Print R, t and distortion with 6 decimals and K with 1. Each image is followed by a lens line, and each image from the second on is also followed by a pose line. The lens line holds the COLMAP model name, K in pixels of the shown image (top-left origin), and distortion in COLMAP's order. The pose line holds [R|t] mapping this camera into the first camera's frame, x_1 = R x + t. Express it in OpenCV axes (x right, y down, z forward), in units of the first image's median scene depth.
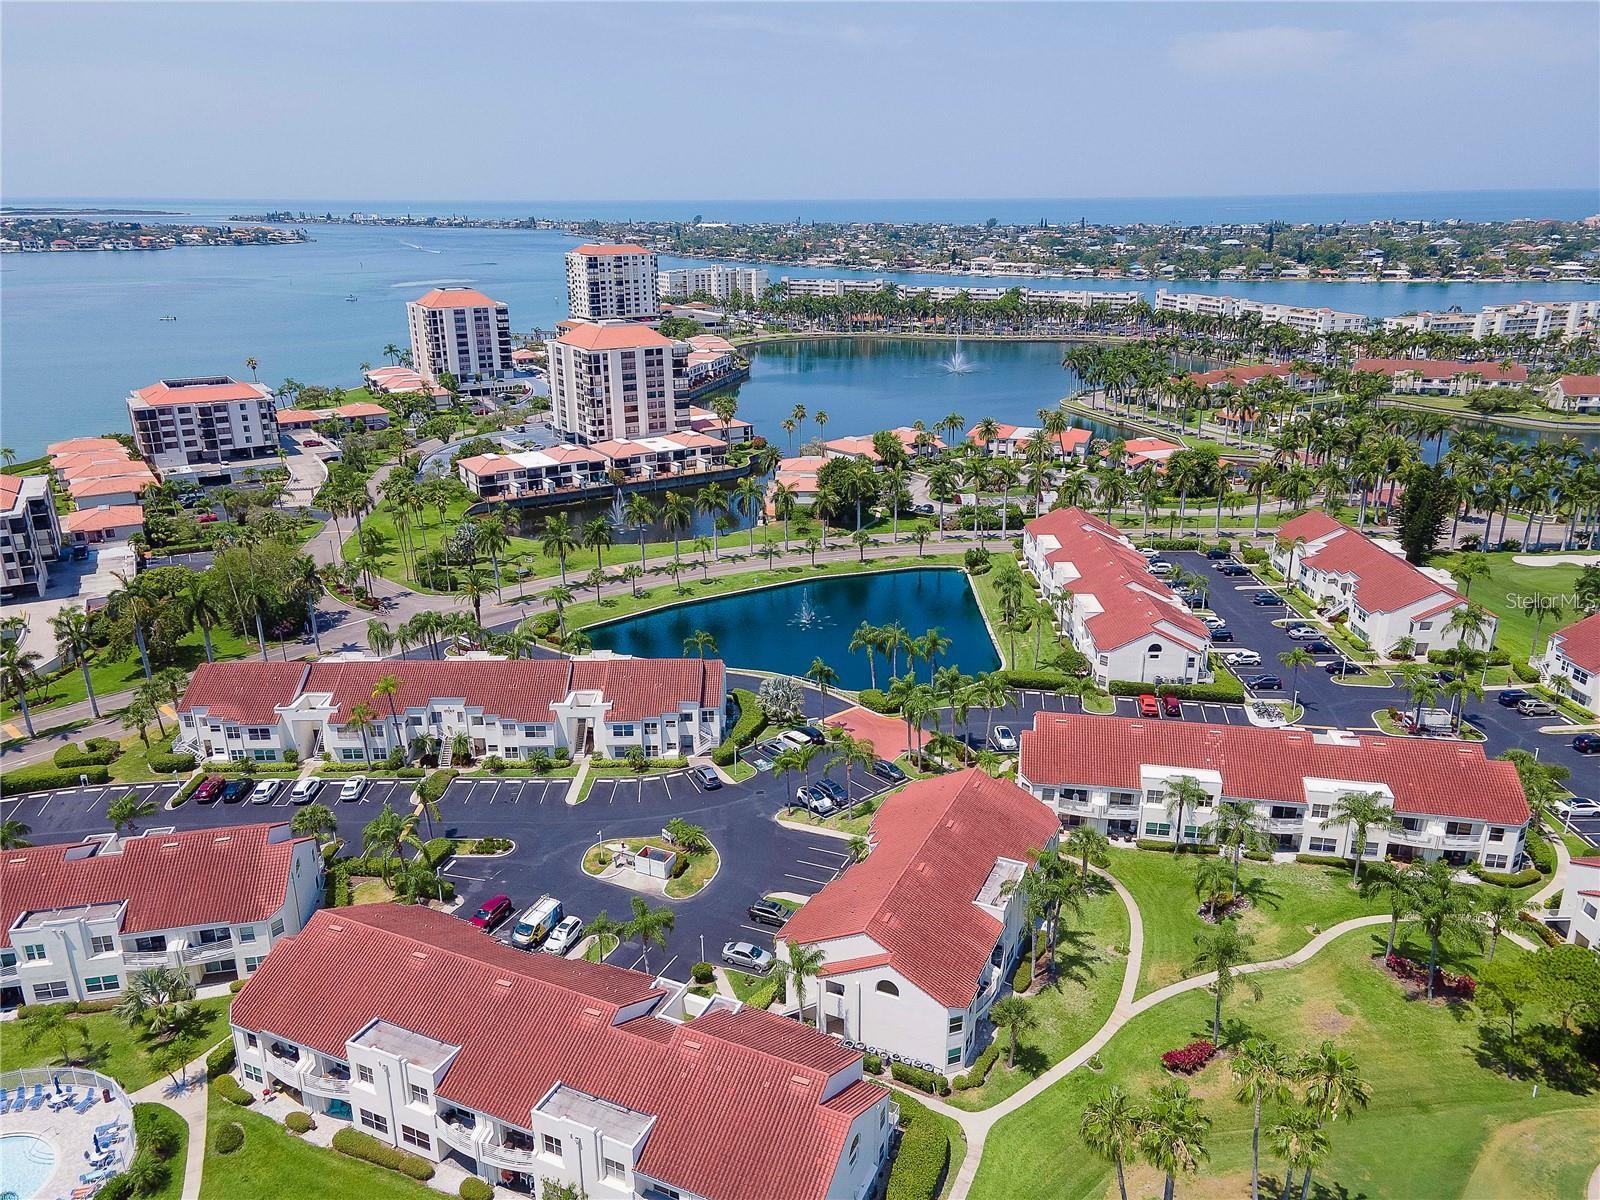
lens RADIAL K [[1154.4, 0, 807.0], [0, 1154.4, 590.9], [0, 0, 1]] dist [0.042470, 0.012229]
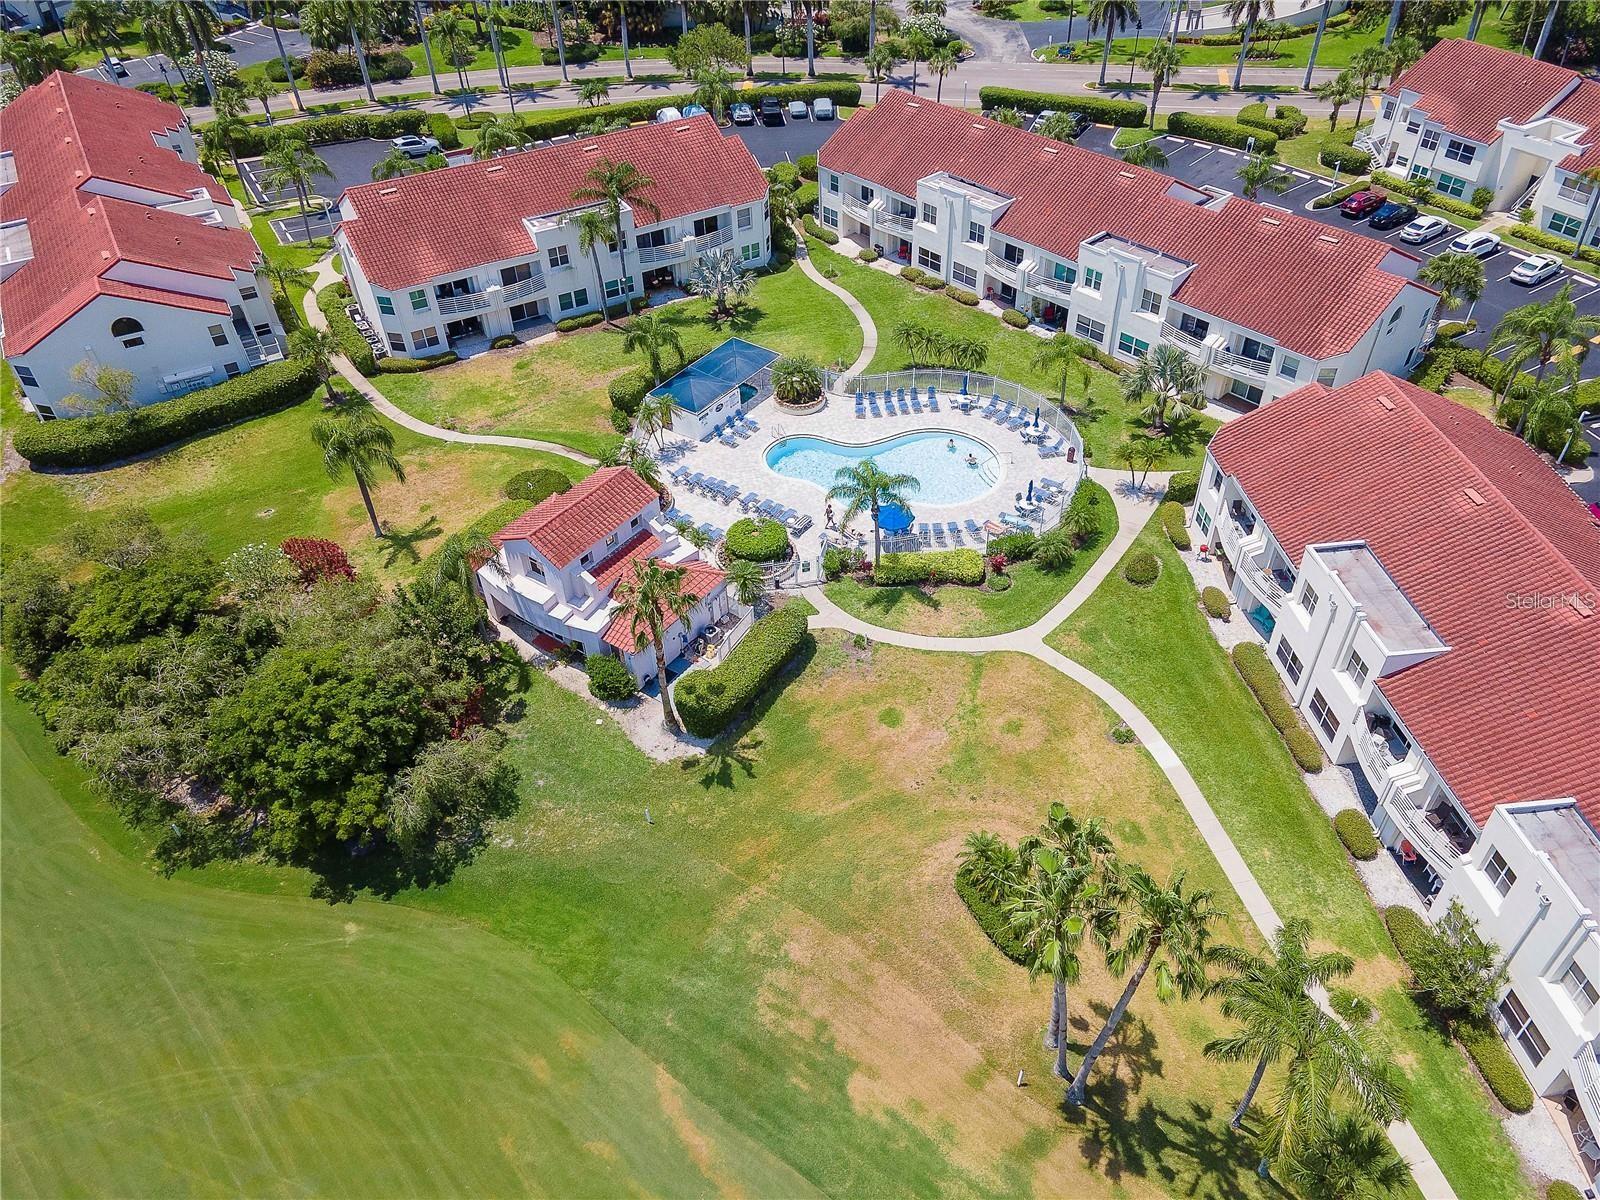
lens RADIAL K [[1154.4, 0, 803.8], [0, 1154.4, 596.7], [0, 0, 1]] dist [0.042470, 0.012229]
pose [[0.522452, 0.557892, -0.644826, -0.042794], [-0.254722, 0.823829, 0.506382, 0.066356], [0.813732, -0.100309, 0.572519, 0.173455]]
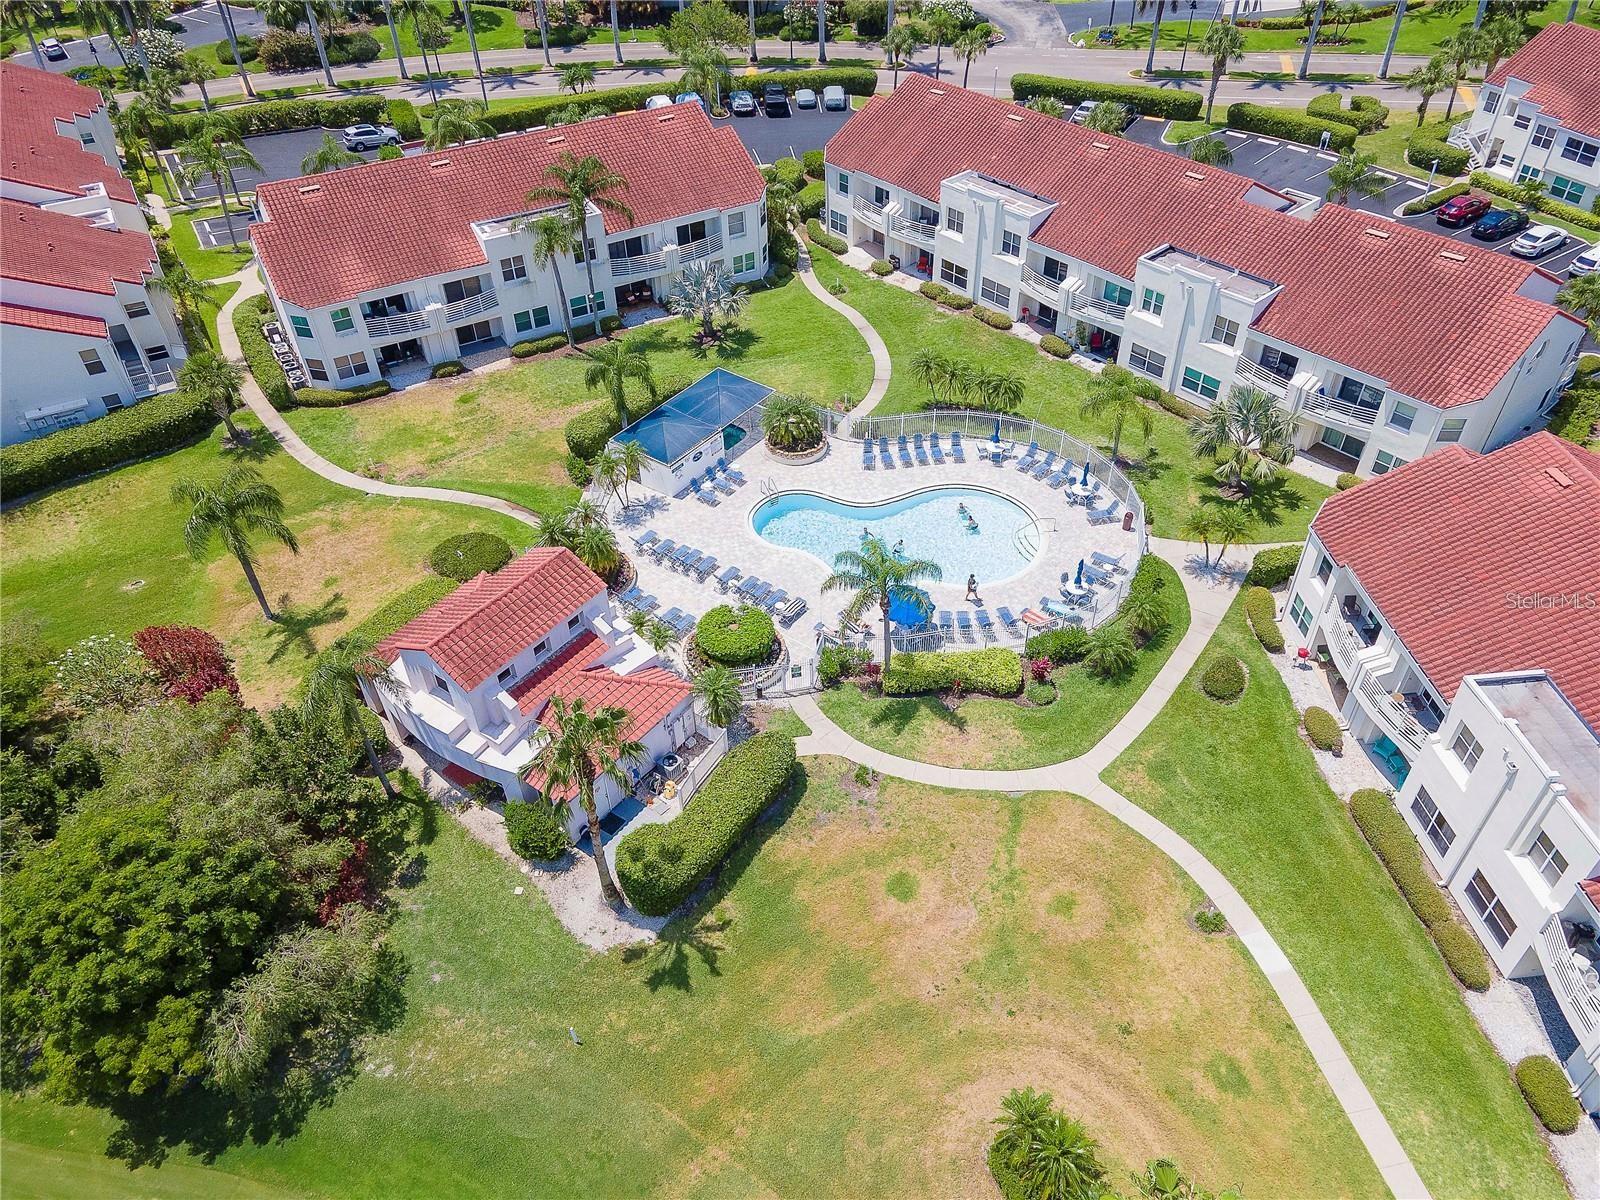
lens RADIAL K [[1154.4, 0, 796.0], [0, 1154.4, 599.0], [0, 0, 1]] dist [0.042470, 0.012229]
pose [[0.504648, 0.567957, -0.650196, -0.109265], [-0.257046, 0.817821, 0.514875, 0.080761], [0.824171, -0.092701, 0.558703, 0.227108]]
